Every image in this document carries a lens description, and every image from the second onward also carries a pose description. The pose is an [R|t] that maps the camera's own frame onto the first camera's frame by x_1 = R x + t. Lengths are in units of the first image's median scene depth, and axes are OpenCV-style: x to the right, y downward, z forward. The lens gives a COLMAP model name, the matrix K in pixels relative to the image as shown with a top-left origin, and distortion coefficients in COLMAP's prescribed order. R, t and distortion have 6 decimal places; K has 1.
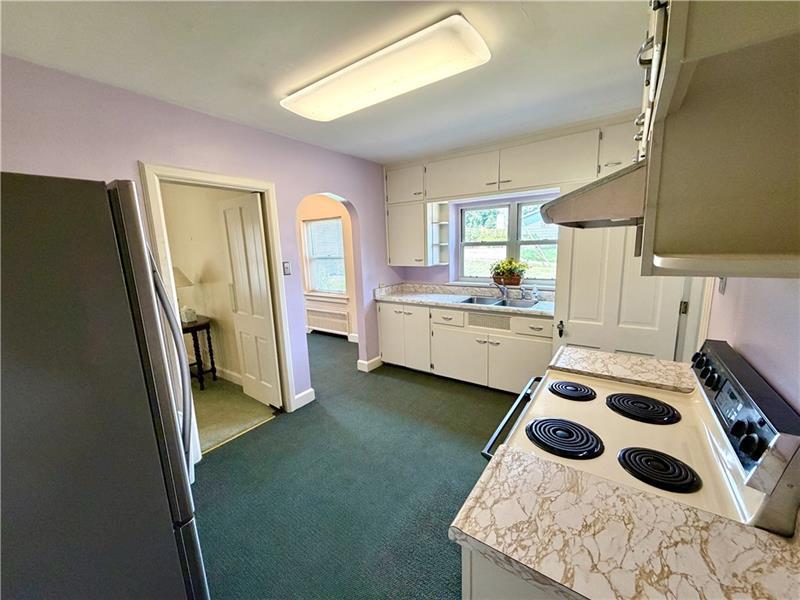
lens RADIAL K [[320.4, 0, 401.5], [0, 320.4, 299.5], [0, 0, 1]] dist [-0.000144, -0.000145]
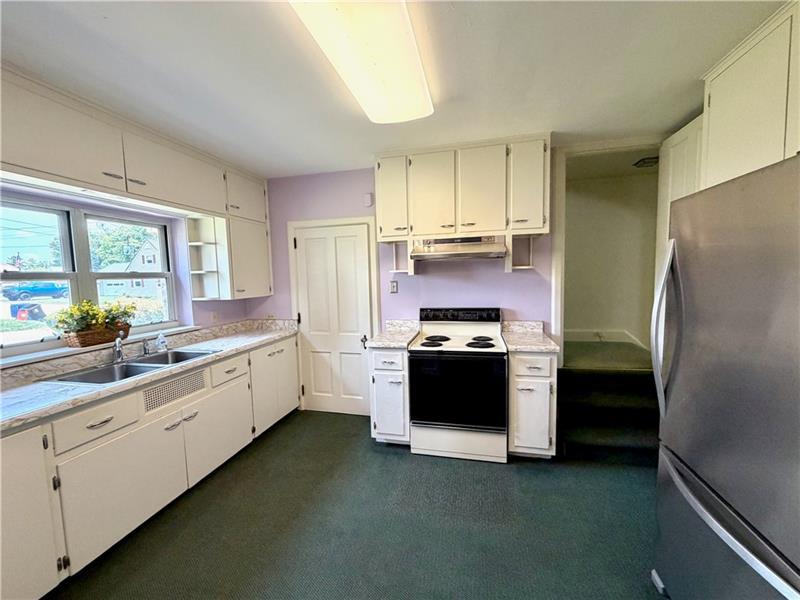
lens RADIAL K [[320.4, 0, 399.7], [0, 320.4, 300.3], [0, 0, 1]] dist [-0.000144, -0.000145]
pose [[-0.360578, -0.031468, 0.932198, -0.495014], [0.196737, 0.974380, 0.108991, -0.091123], [-0.911744, 0.222698, -0.345149, 0.776717]]
